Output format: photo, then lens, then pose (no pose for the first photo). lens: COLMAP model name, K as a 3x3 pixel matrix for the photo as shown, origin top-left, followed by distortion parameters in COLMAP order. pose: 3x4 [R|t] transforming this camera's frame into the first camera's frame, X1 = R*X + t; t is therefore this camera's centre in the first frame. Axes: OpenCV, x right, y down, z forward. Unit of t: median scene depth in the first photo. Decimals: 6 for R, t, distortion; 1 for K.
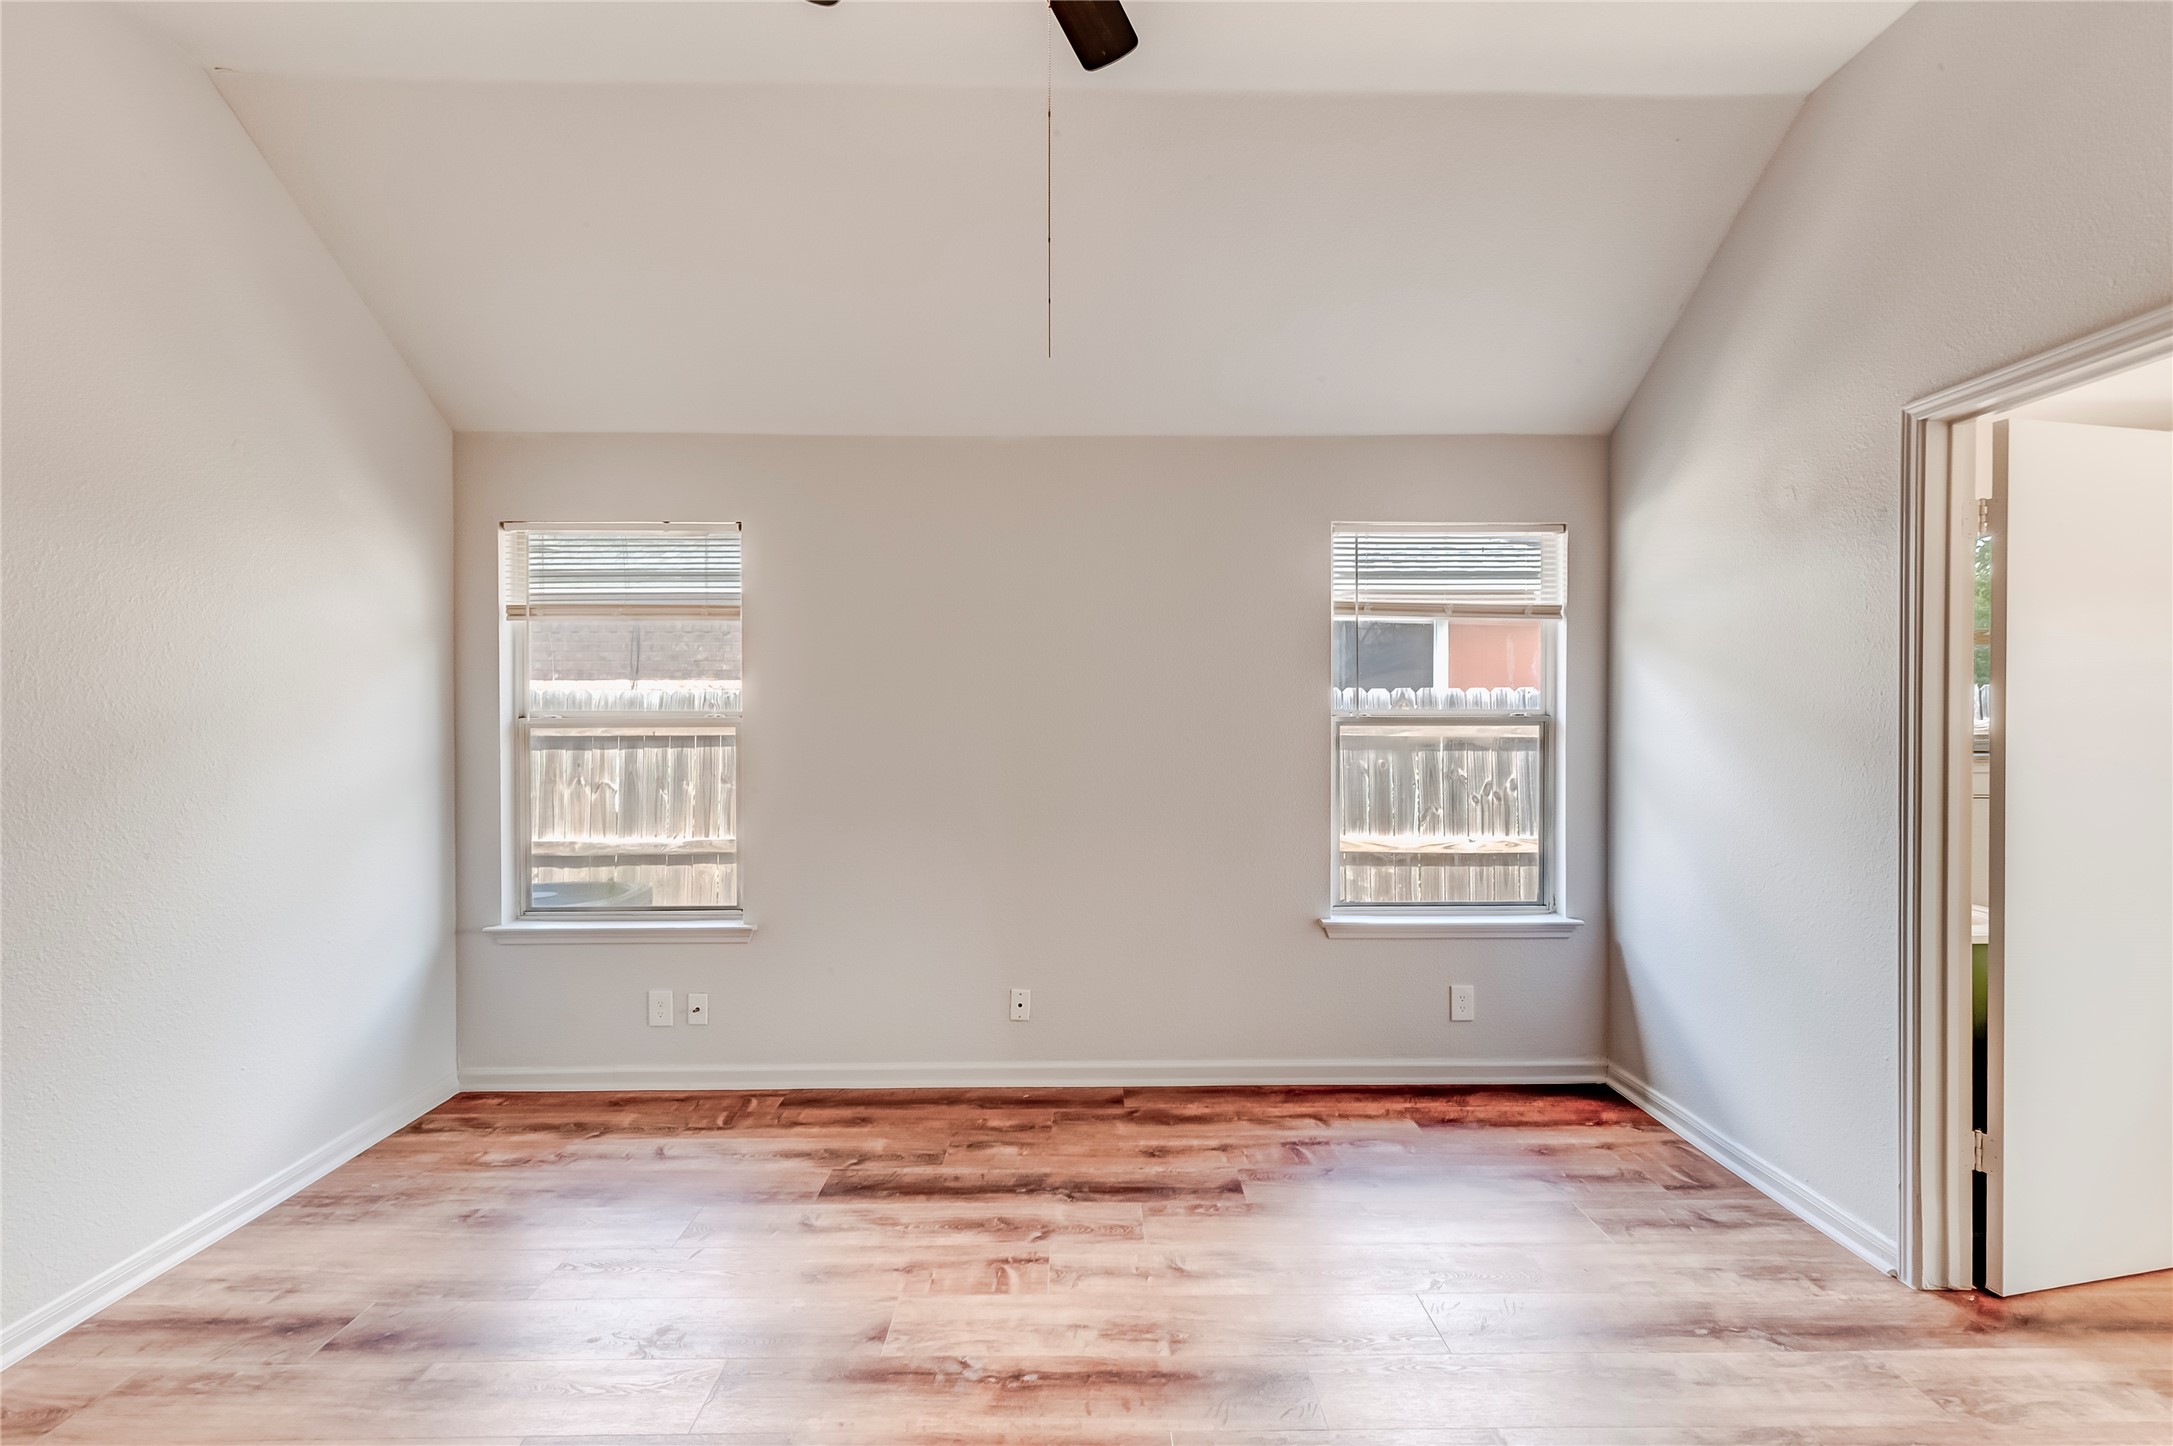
lens RADIAL K [[993.4, 0, 1090.8], [0, 993.4, 724.5], [0, 0, 1]] dist [0.005863, -0.000760]
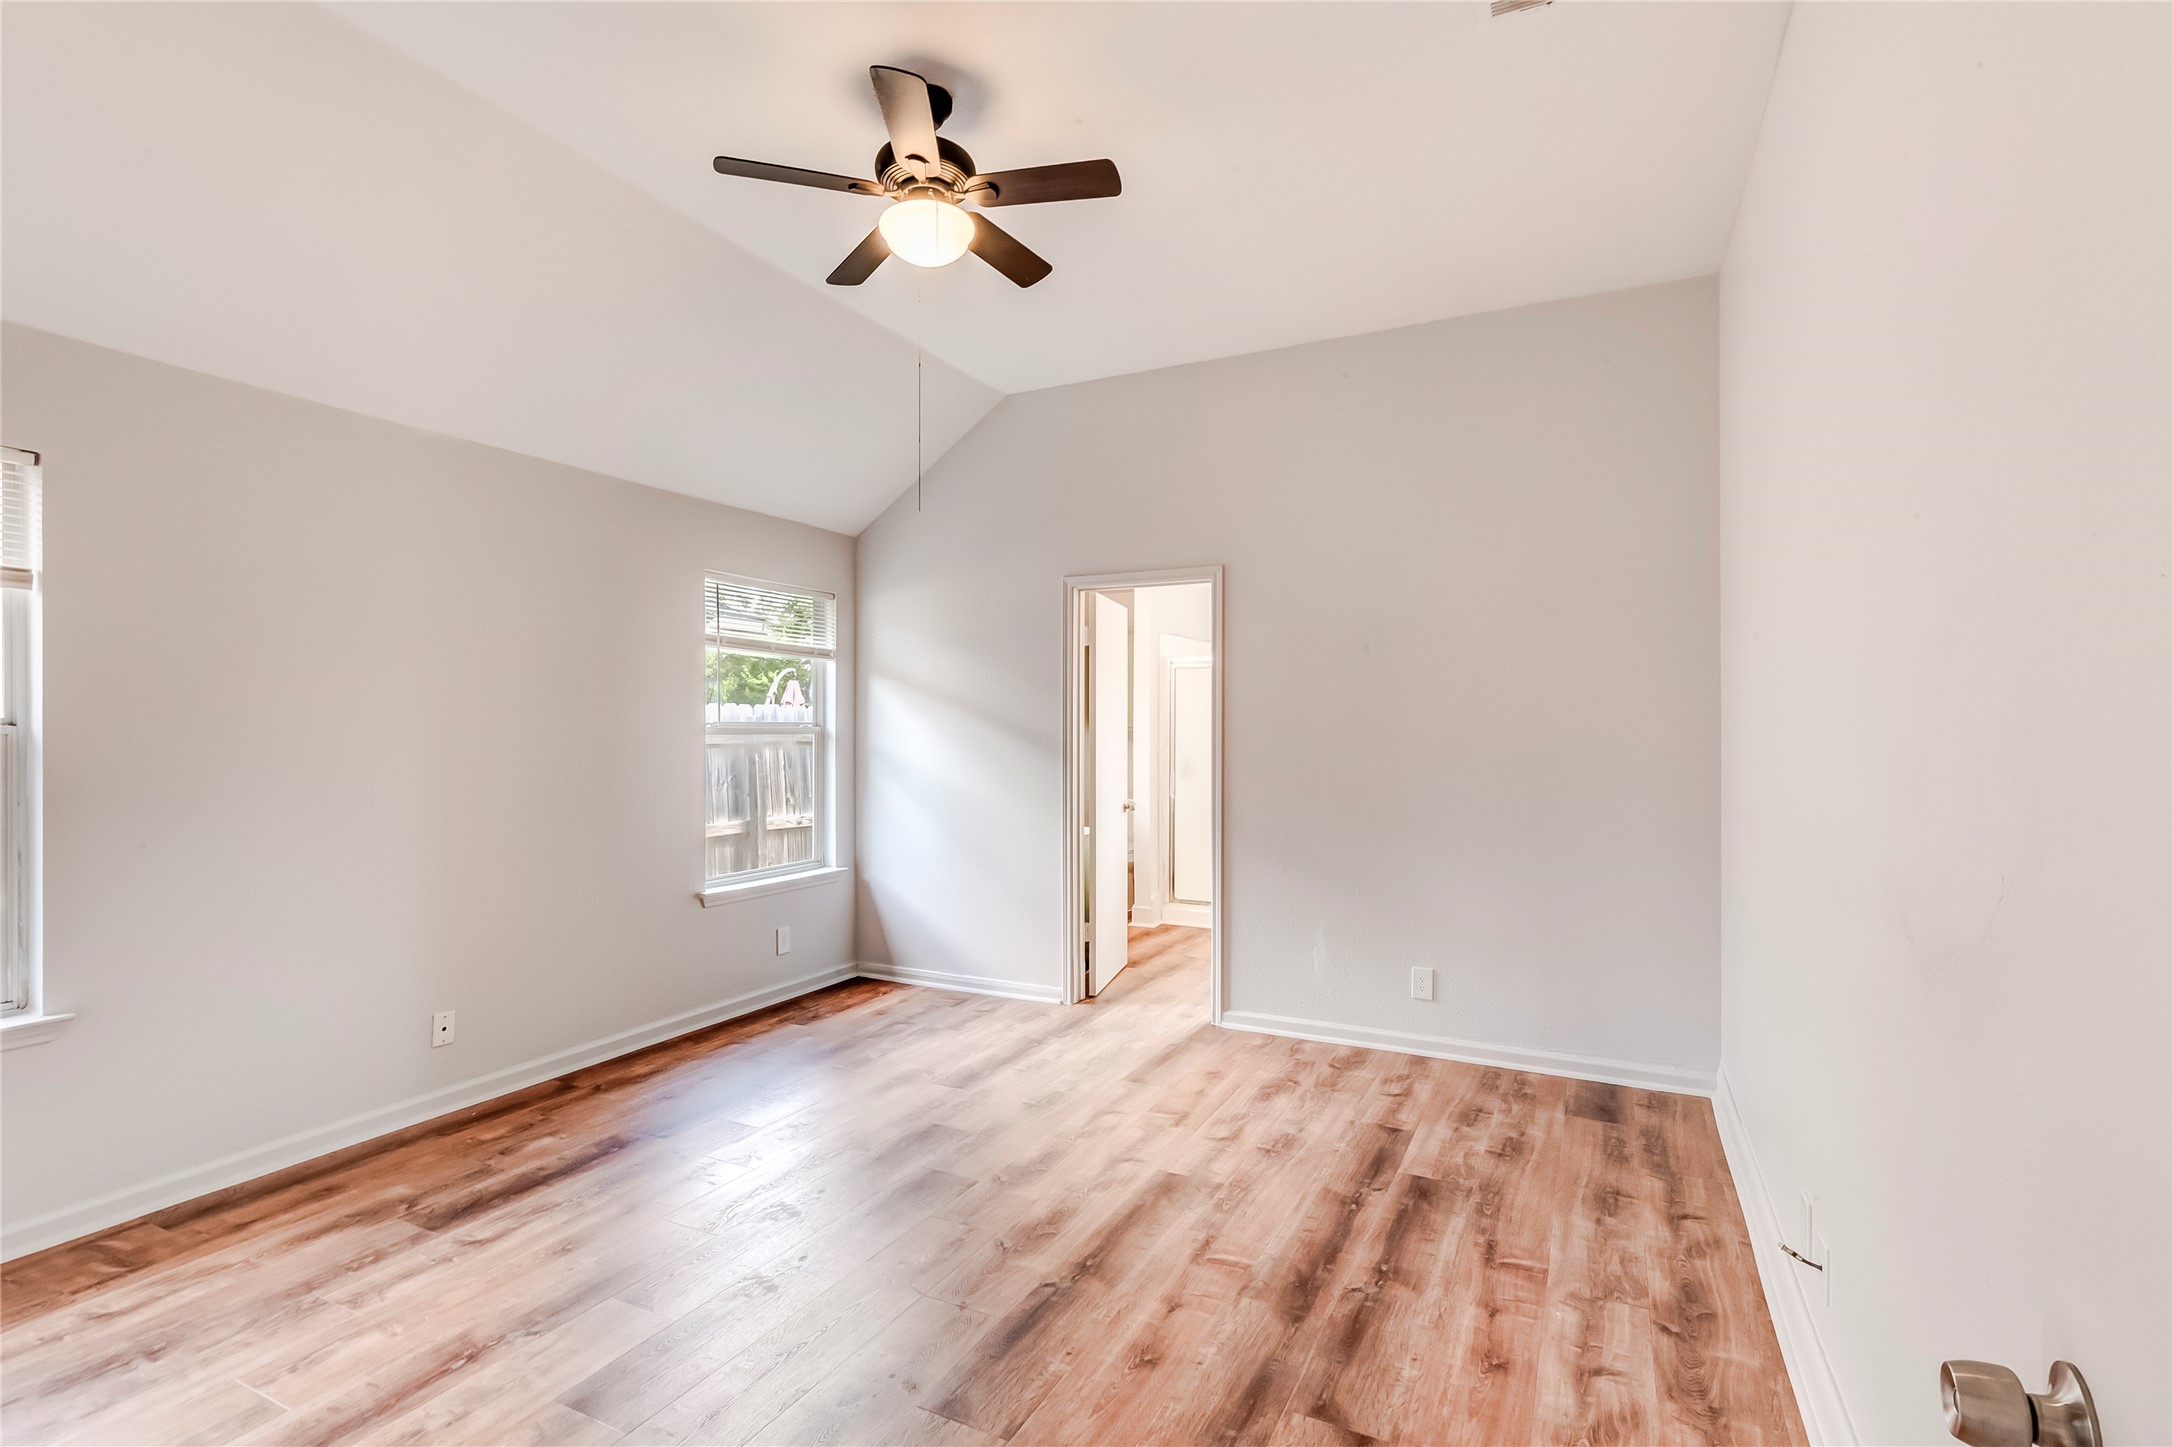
lens RADIAL K [[993.4, 0, 1113.7], [0, 993.4, 726.9], [0, 0, 1]] dist [0.005863, -0.000760]
pose [[0.453312, 0.002710, 0.891348, -0.723263], [0.005222, 0.999970, -0.005696, 0.001210], [-0.891337, 0.007237, 0.453284, -0.011805]]
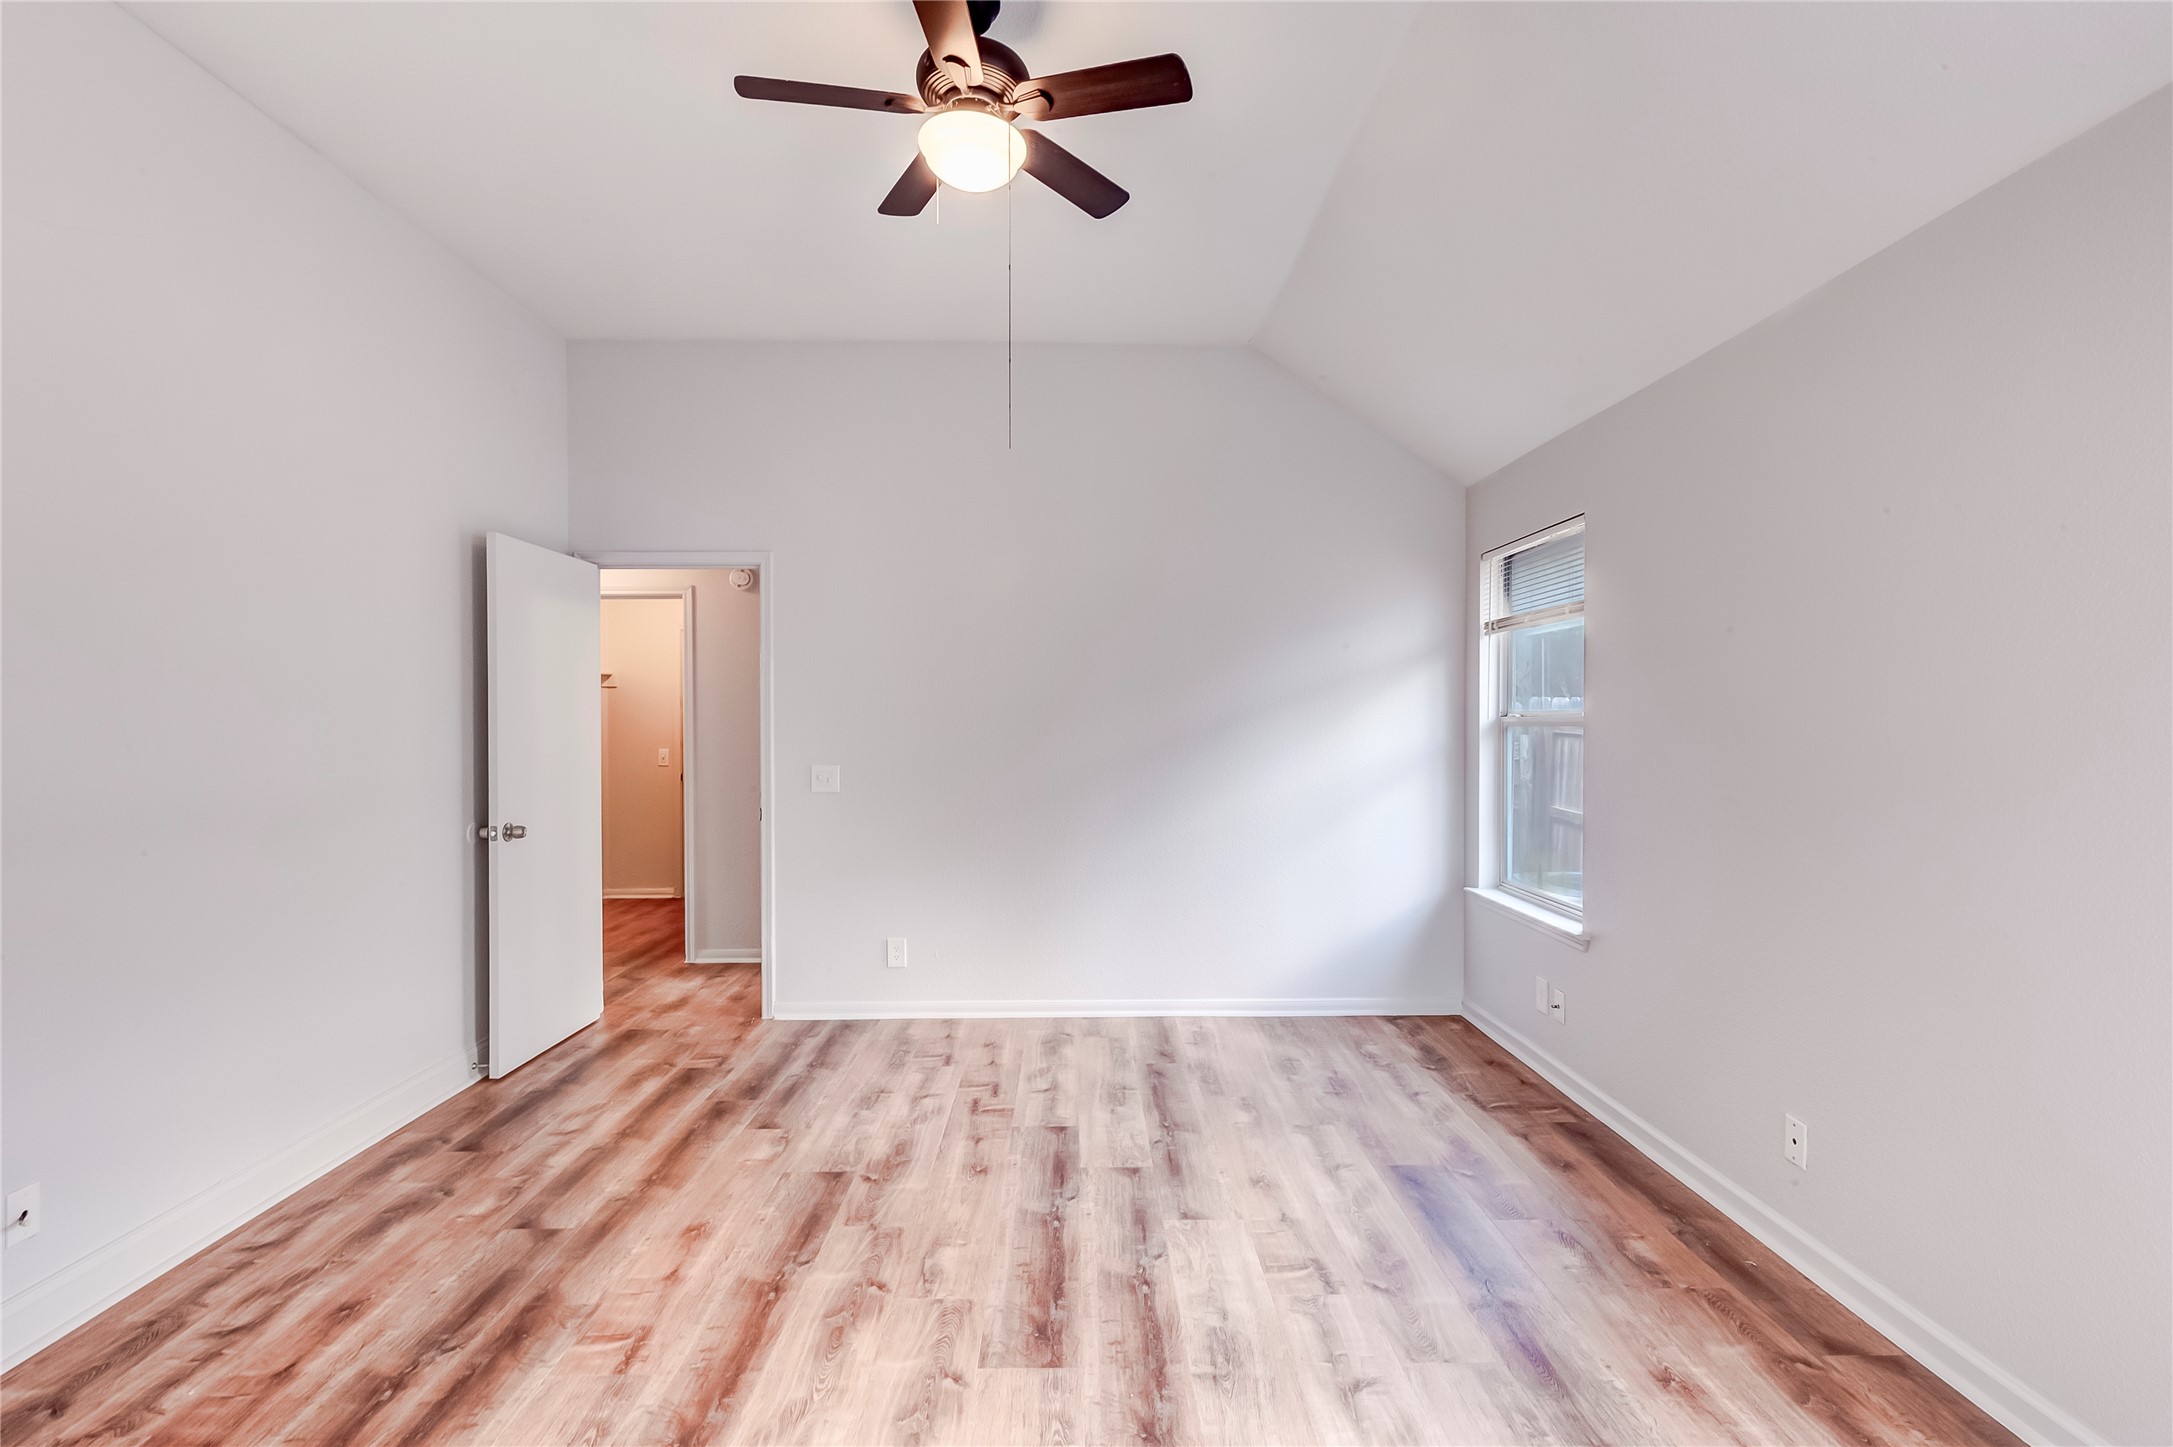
lens RADIAL K [[993.4, 0, 1083.6], [0, 993.4, 714.9], [0, 0, 1]] dist [0.005863, -0.000760]
pose [[-0.007614, -0.004876, -0.999959, 0.695908], [-0.004529, 0.999978, -0.004842, -0.000718], [0.999961, 0.004492, -0.007636, 0.595708]]
